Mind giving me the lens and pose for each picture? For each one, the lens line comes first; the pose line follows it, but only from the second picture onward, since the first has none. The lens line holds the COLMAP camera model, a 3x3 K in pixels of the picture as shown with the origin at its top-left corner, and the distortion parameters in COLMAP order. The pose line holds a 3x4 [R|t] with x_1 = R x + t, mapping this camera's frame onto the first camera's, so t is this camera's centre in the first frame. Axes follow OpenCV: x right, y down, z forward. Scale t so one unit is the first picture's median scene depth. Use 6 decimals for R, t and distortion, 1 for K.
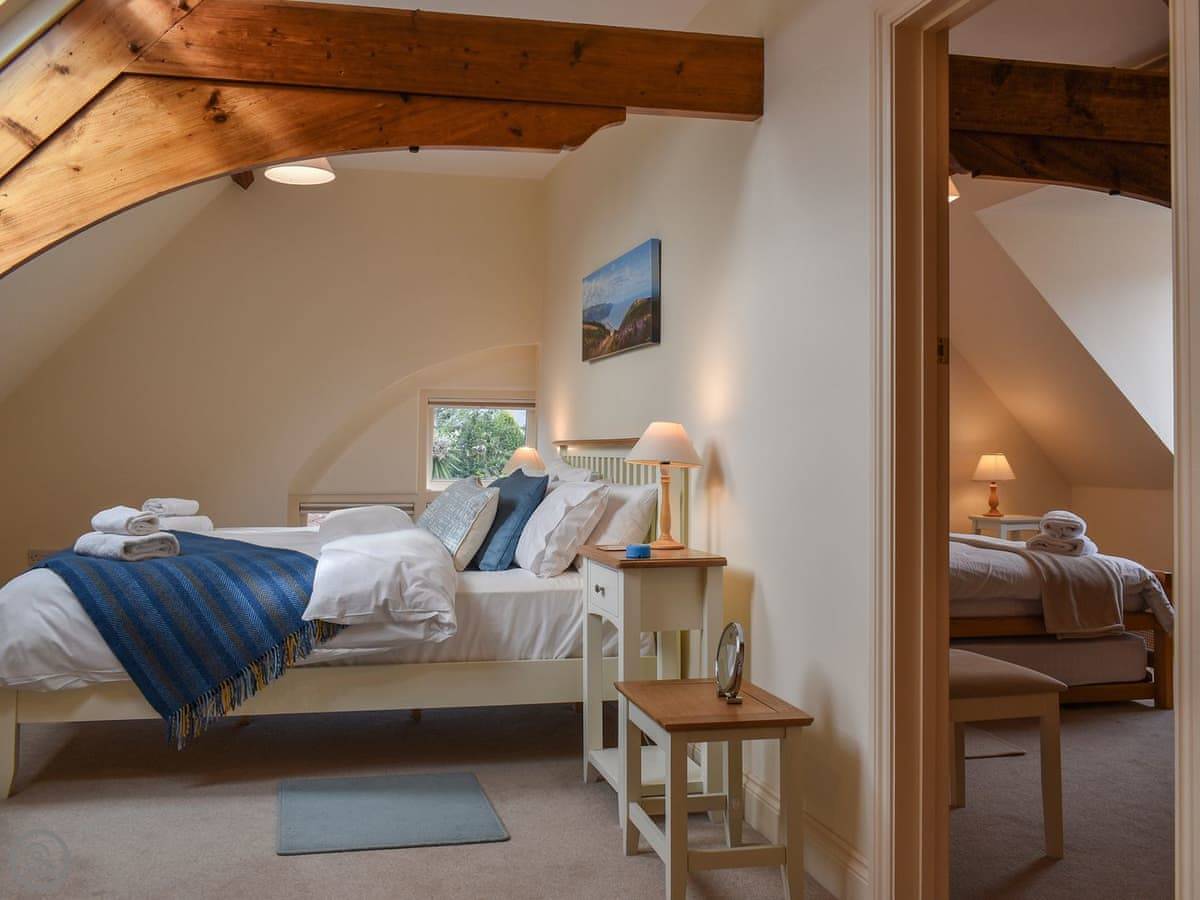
lens RADIAL K [[1049.5, 0, 515.5], [0, 1049.5, 420.1], [0, 0, 1]] dist [-0.008364, -0.006719]
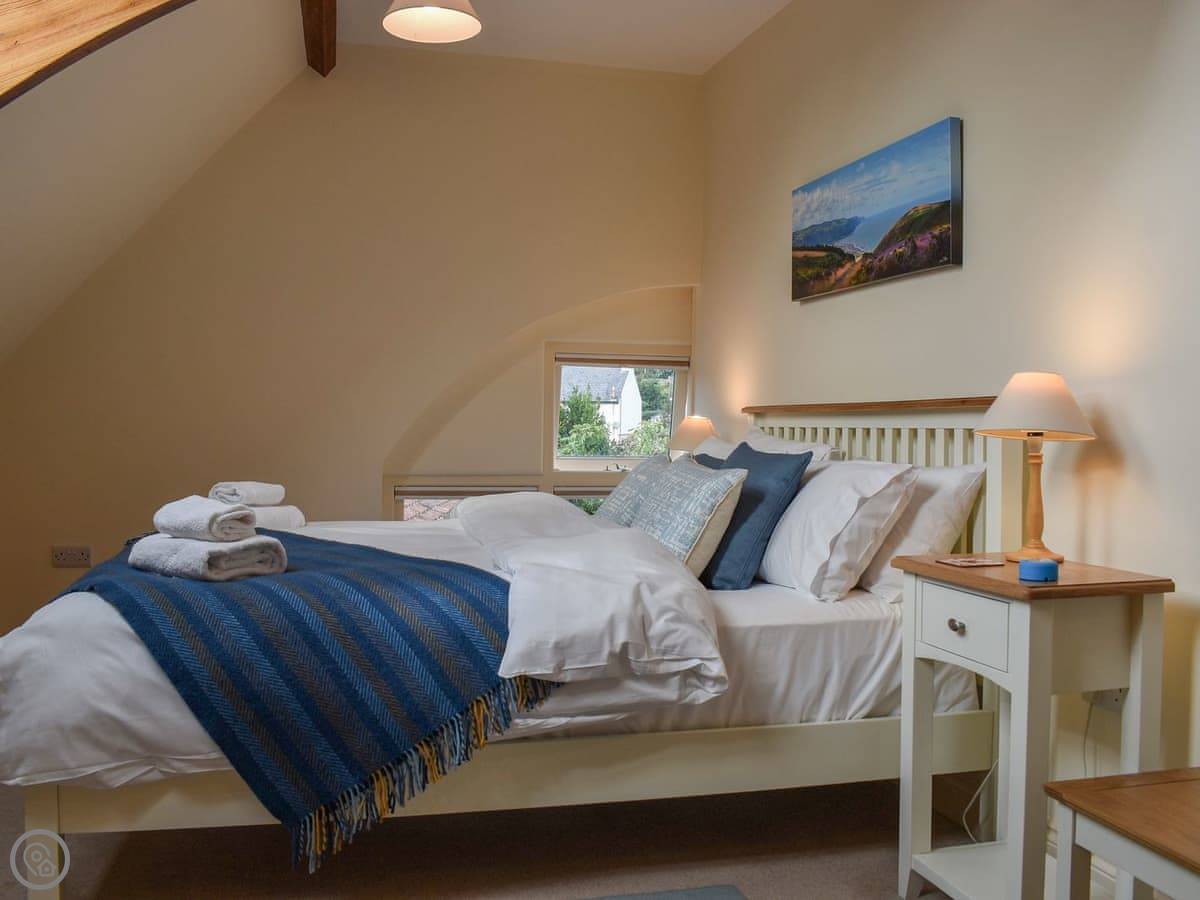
lens RADIAL K [[1090.9, 0, 601.1], [0, 1090.9, 477.2], [0, 0, 1]] dist [-0.074670, -0.003228]
pose [[0.998703, 0.002299, 0.050869, -0.175803], [-0.006150, 0.997113, 0.075677, 0.018863], [-0.050548, -0.075892, 0.995834, 0.346648]]
